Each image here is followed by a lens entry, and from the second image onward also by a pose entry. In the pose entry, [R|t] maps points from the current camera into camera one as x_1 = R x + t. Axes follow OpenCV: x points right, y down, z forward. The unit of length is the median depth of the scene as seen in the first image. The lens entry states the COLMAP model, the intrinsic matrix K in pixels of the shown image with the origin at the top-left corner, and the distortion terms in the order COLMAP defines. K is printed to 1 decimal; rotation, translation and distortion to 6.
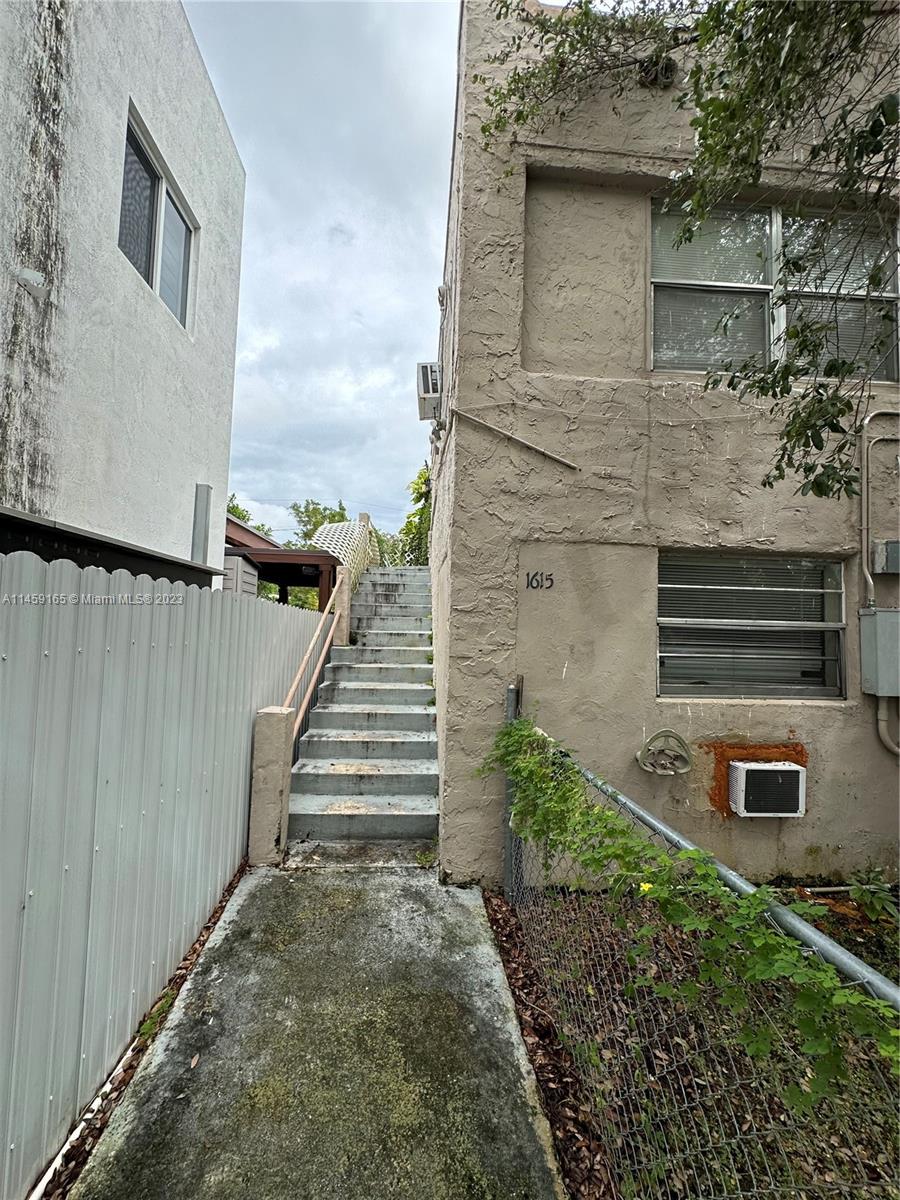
lens RADIAL K [[480.5, 0, 450.0], [0, 480.5, 600.0], [0, 0, 1]] dist [-0.002976, 0.000984]
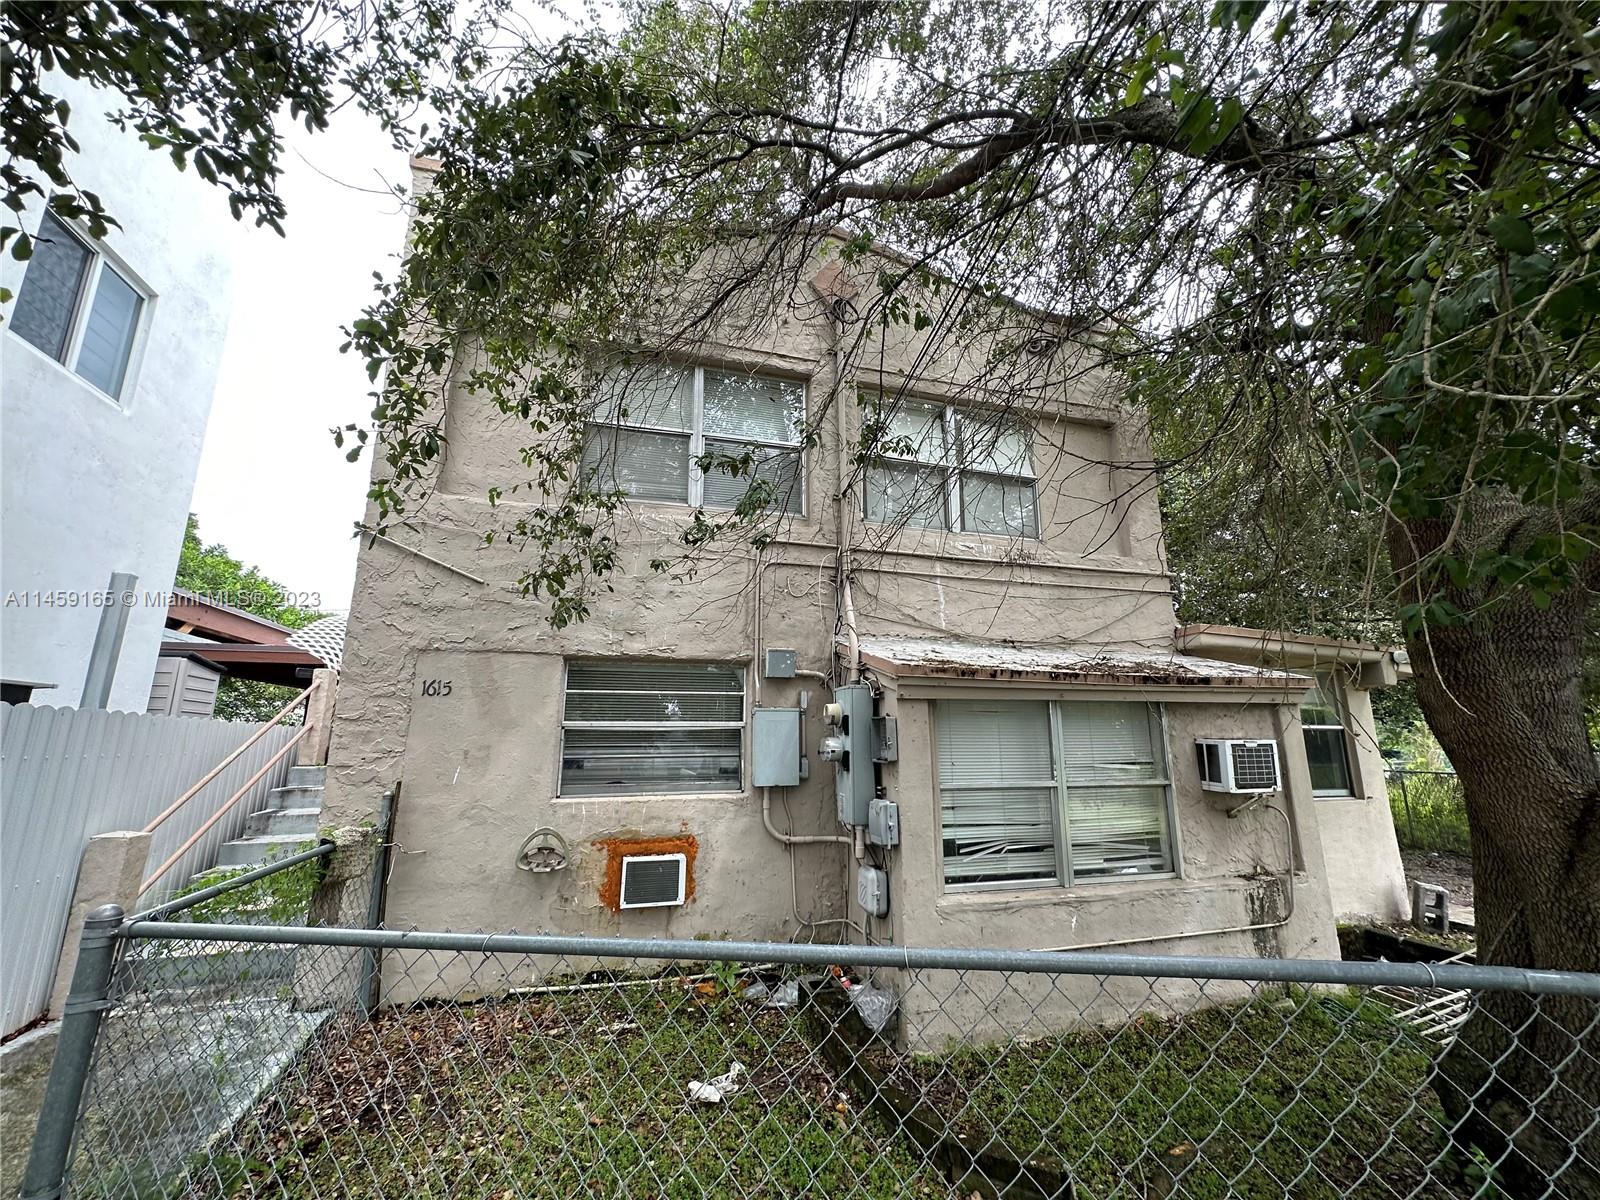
lens RADIAL K [[640.7, 0, 800.0], [0, 640.7, 600.0], [0, 0, 1]] dist [-0.002976, 0.000984]
pose [[0.974725, 0.016663, 0.222788, 0.636160], [0.018683, 0.987643, -0.155606, 0.001802], [-0.222628, 0.155835, 0.962368, -0.540113]]
